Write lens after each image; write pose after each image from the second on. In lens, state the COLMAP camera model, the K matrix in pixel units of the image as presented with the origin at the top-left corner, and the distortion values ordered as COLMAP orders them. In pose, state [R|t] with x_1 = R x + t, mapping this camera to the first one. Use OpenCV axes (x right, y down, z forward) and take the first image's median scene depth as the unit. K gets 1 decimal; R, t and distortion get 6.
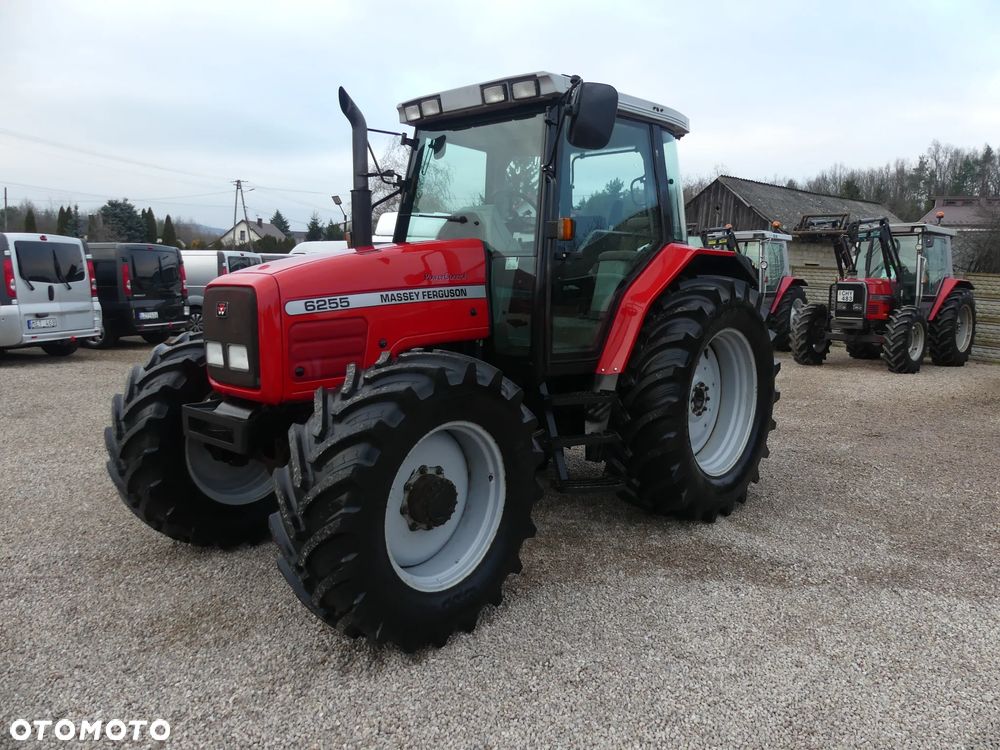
lens RADIAL K [[753.2, 0, 511.9], [0, 753.2, 380.6], [0, 0, 1]] dist [-0.016833, 0.016730]
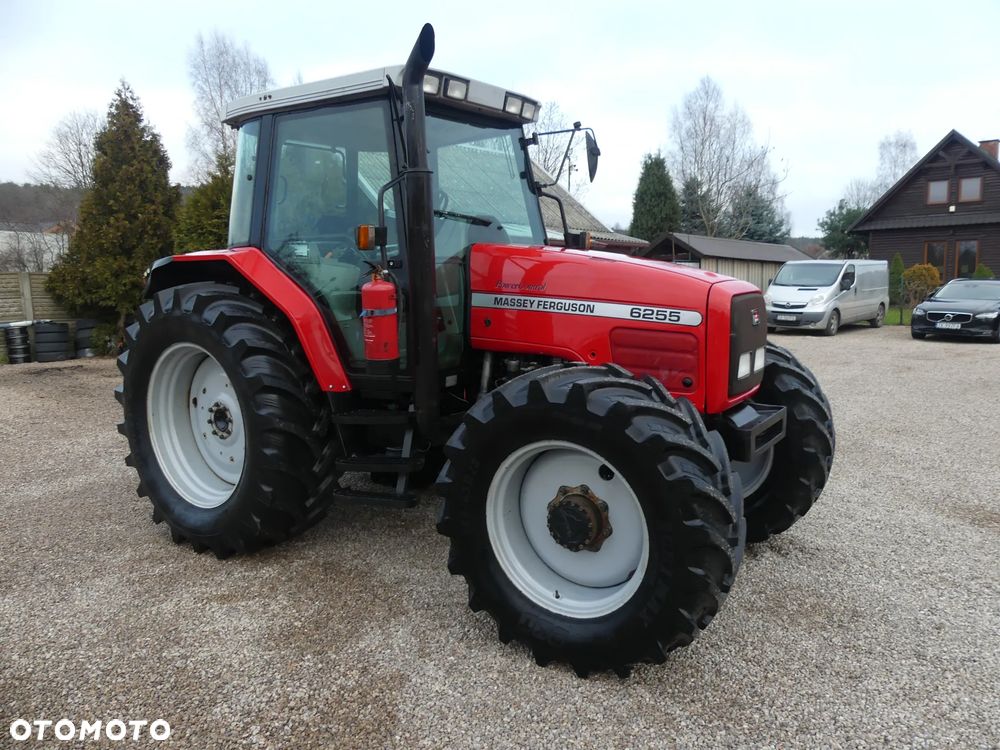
lens RADIAL K [[753.2, 0, 503.7], [0, 753.2, 377.2], [0, 0, 1]] dist [-0.016833, 0.016730]
pose [[-0.113325, -0.158927, 0.980765, -1.089056], [0.153756, 0.972427, 0.175342, -0.198951], [-0.981589, 0.170669, -0.085764, 1.156830]]
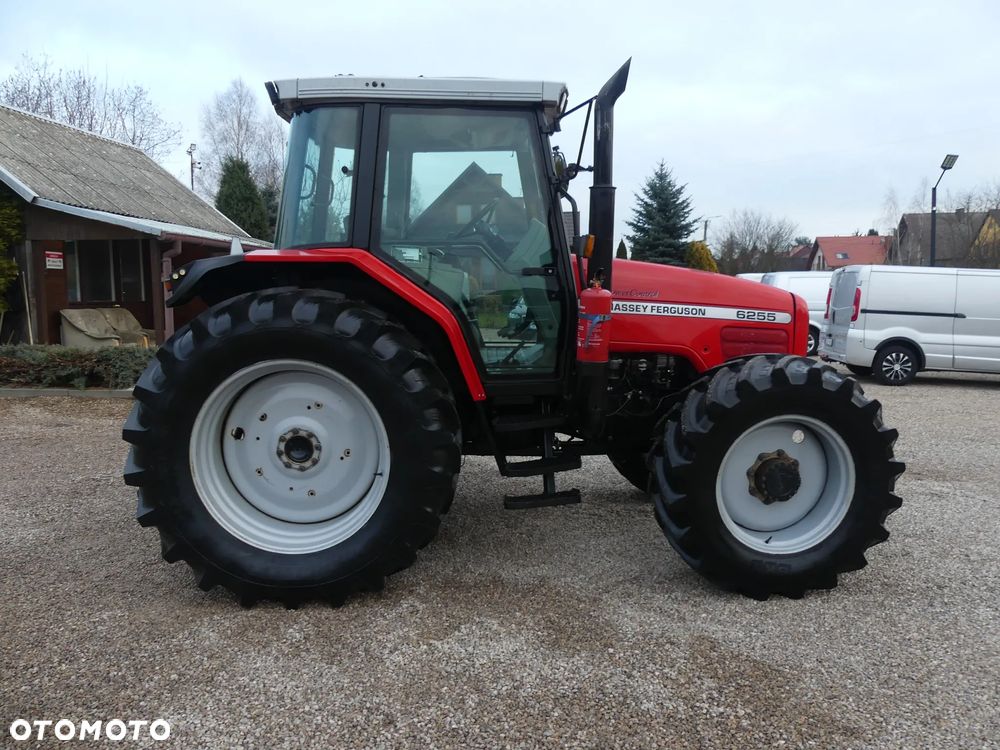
lens RADIAL K [[753.2, 0, 507.4], [0, 753.2, 377.1], [0, 0, 1]] dist [-0.016833, 0.016730]
pose [[-0.686853, -0.121187, 0.716621, -0.822148], [0.085575, 0.965657, 0.245322, -0.299717], [-0.721741, 0.229826, -0.652894, 1.859521]]
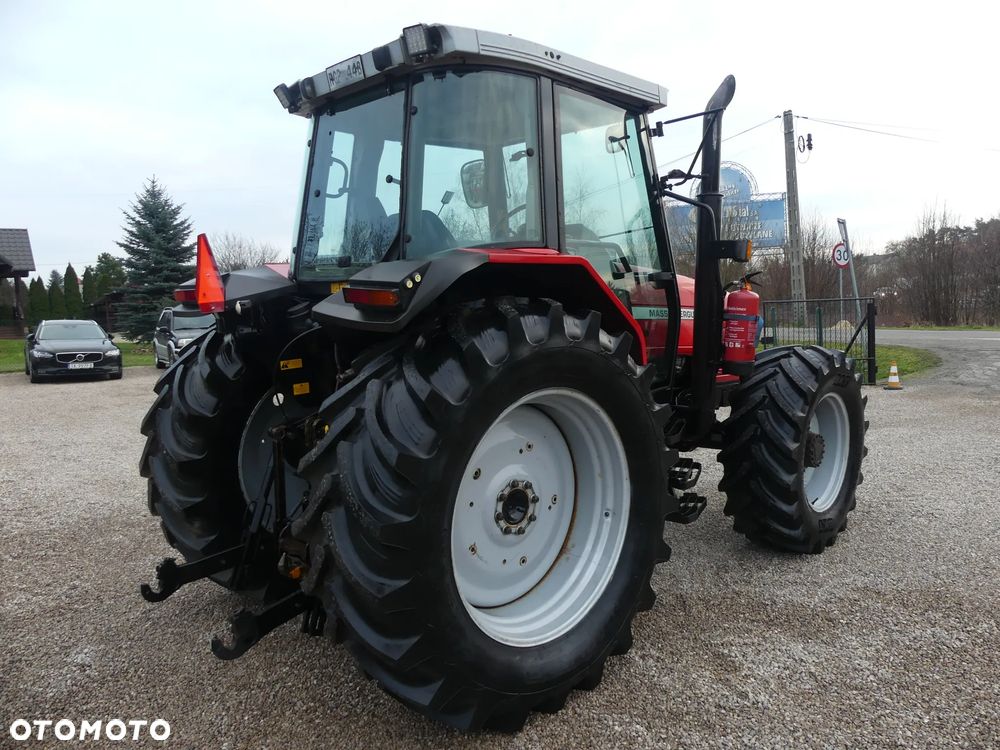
lens RADIAL K [[753.2, 0, 518.2], [0, 753.2, 376.6], [0, 0, 1]] dist [-0.016833, 0.016730]
pose [[-0.996745, -0.005999, 0.080389, -0.067327], [0.014269, 0.968351, 0.249183, -0.306564], [-0.079340, 0.249519, -0.965114, 2.114033]]
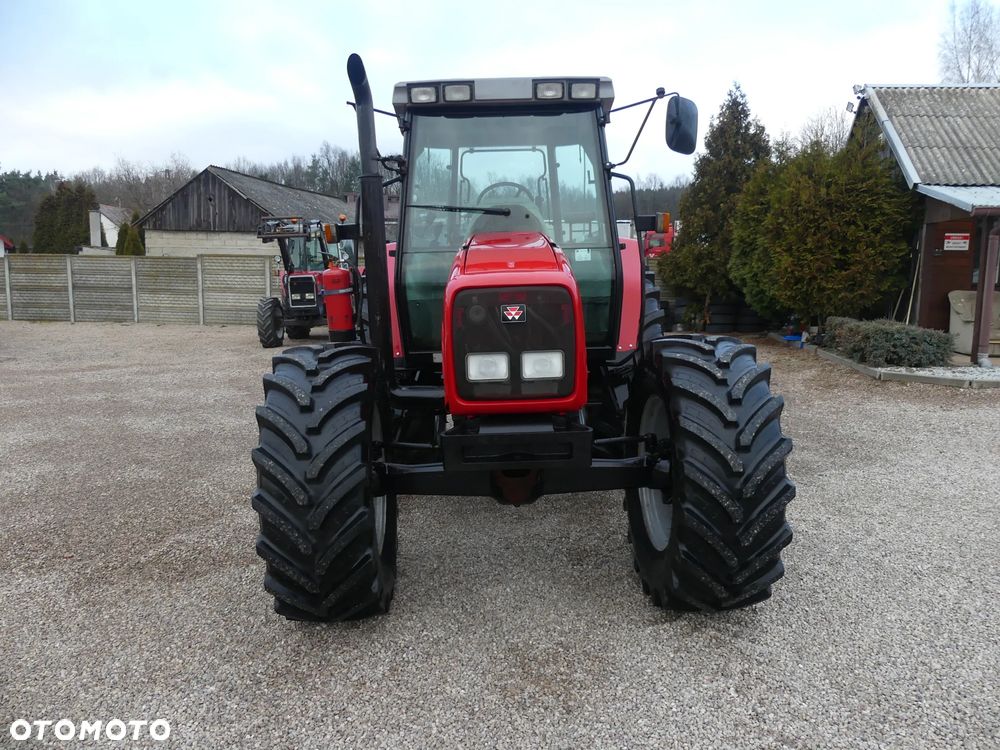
lens RADIAL K [[753.2, 0, 516.0], [0, 753.2, 376.7], [0, 0, 1]] dist [-0.016833, 0.016730]
pose [[0.730192, -0.131756, 0.670418, -0.789010], [0.128335, 0.990214, 0.054827, -0.056181], [-0.671081, 0.046004, 0.739956, 0.287845]]
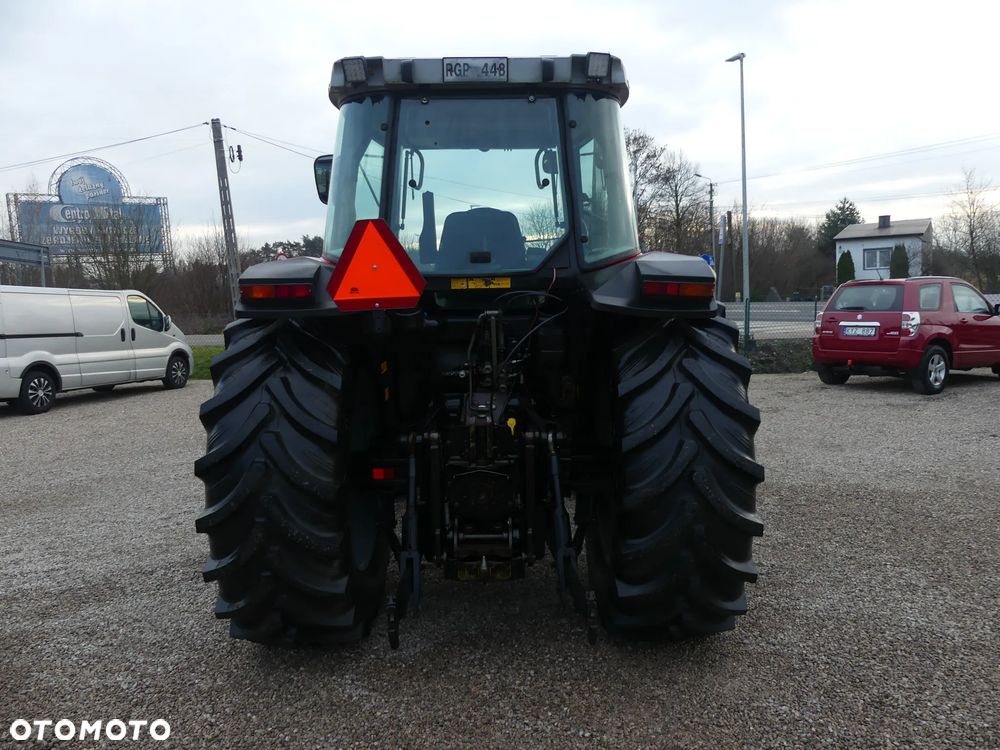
lens RADIAL K [[753.2, 0, 506.5], [0, 753.2, 378.6], [0, 0, 1]] dist [-0.016833, 0.016730]
pose [[-0.739961, 0.075271, -0.668425, 0.698199], [-0.088923, 0.974051, 0.208128, -0.271574], [0.666746, 0.213445, -0.714066, 1.946524]]
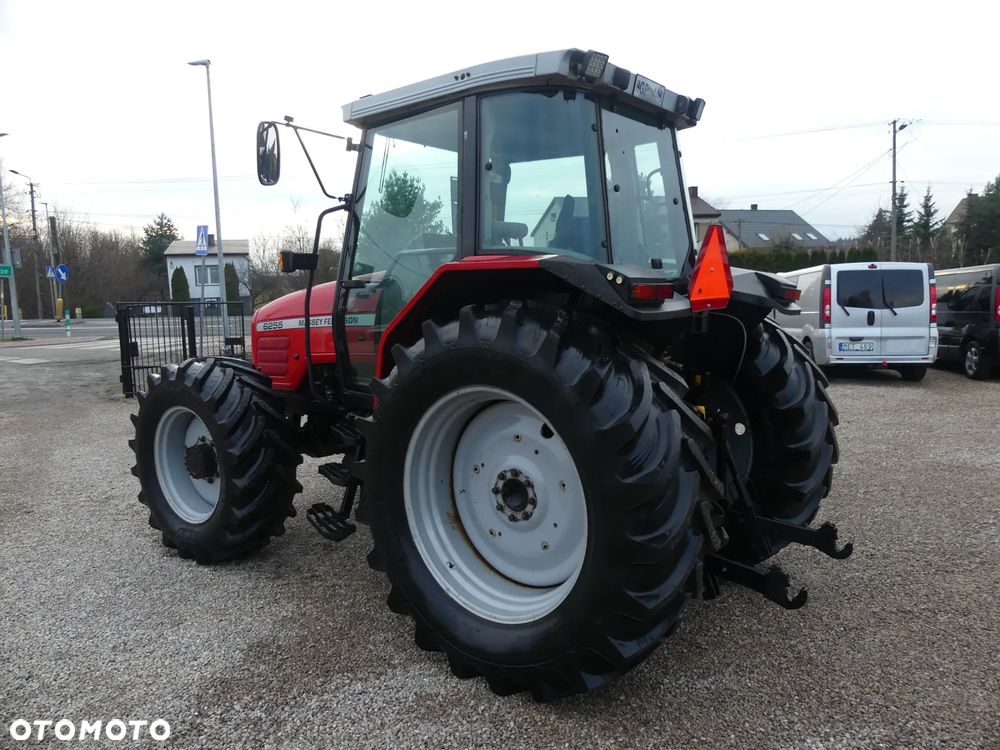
lens RADIAL K [[753.2, 0, 516.5], [0, 753.2, 378.0], [0, 0, 1]] dist [-0.016833, 0.016730]
pose [[0.073230, 0.091597, -0.993100, 1.038698], [-0.126360, 0.988601, 0.081864, -0.149131], [0.989278, 0.119493, 0.083969, 1.117929]]
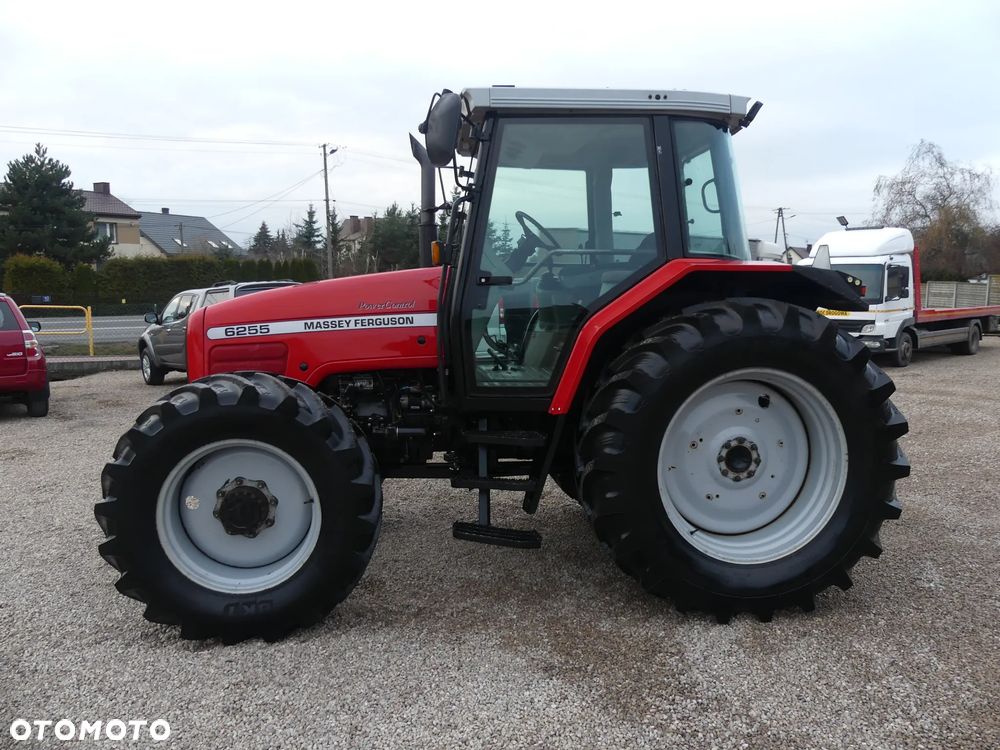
lens RADIAL K [[753.2, 0, 506.8], [0, 753.2, 377.8], [0, 0, 1]] dist [-0.016833, 0.016730]
pose [[0.749531, 0.049300, -0.660131, 0.683190], [-0.075433, 0.997088, -0.011184, -0.037665], [0.657658, 0.058179, 0.751067, 0.321481]]
